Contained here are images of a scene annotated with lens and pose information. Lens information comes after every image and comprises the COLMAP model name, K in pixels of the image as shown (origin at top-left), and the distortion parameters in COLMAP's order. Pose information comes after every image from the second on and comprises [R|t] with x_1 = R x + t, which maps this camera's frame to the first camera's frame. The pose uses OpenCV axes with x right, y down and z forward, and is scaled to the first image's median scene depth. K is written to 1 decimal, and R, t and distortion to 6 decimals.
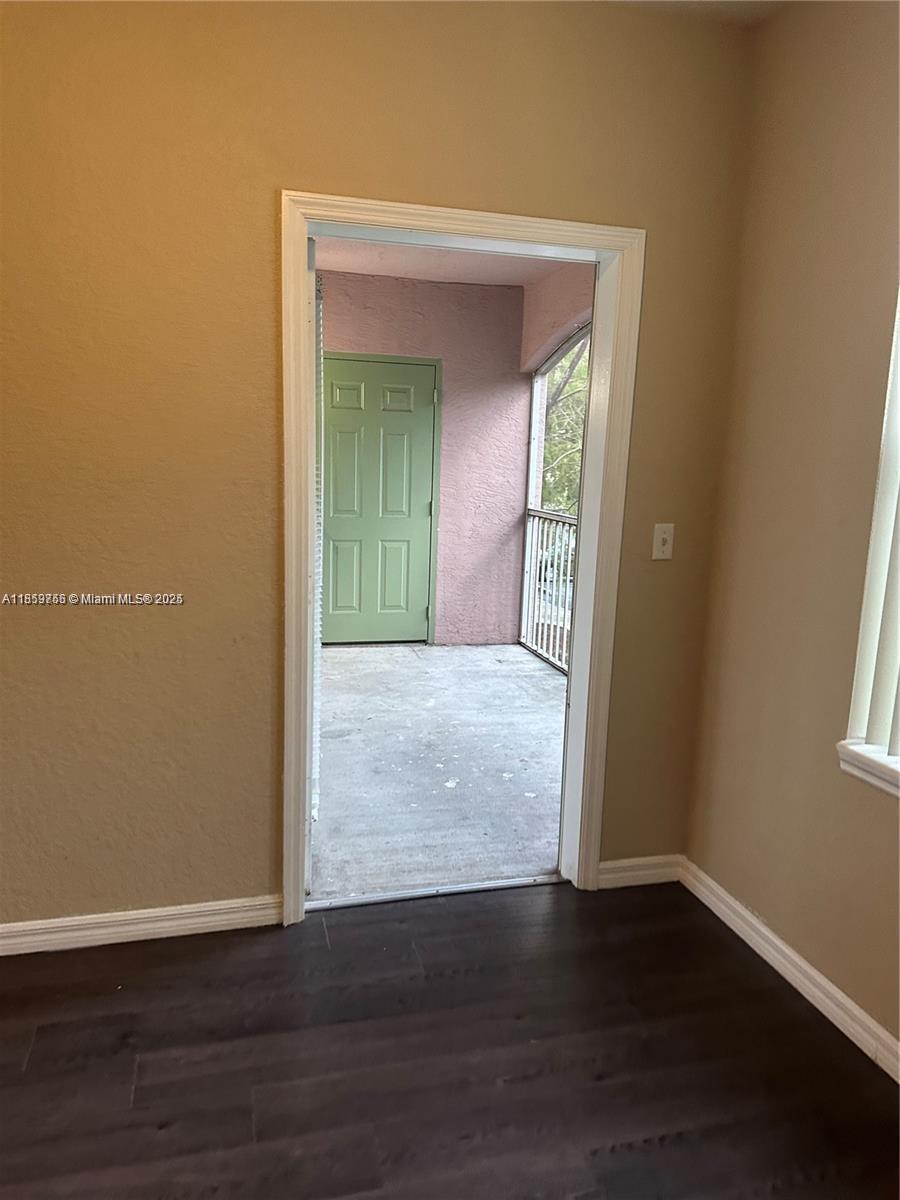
lens RADIAL K [[845.6, 0, 446.8], [0, 845.6, 602.6], [0, 0, 1]] dist [0.171138, -0.283412]
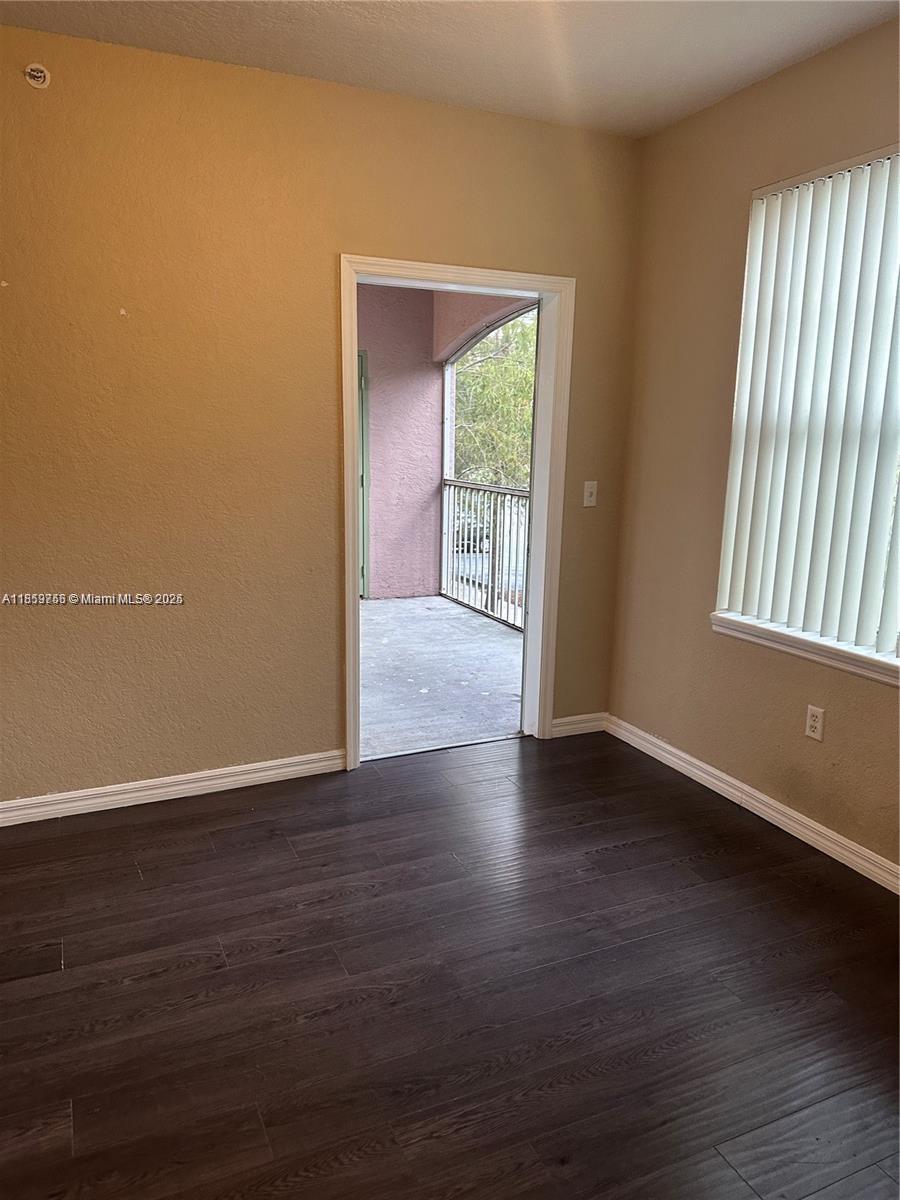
lens RADIAL K [[852.8, 0, 444.3], [0, 852.8, 617.8], [0, 0, 1]] dist [0.141175, -0.211121]
pose [[0.985984, -0.050694, 0.158953, -0.139918], [0.043876, 0.997972, 0.046115, 0.035997], [-0.160968, -0.038495, 0.986209, -0.241053]]
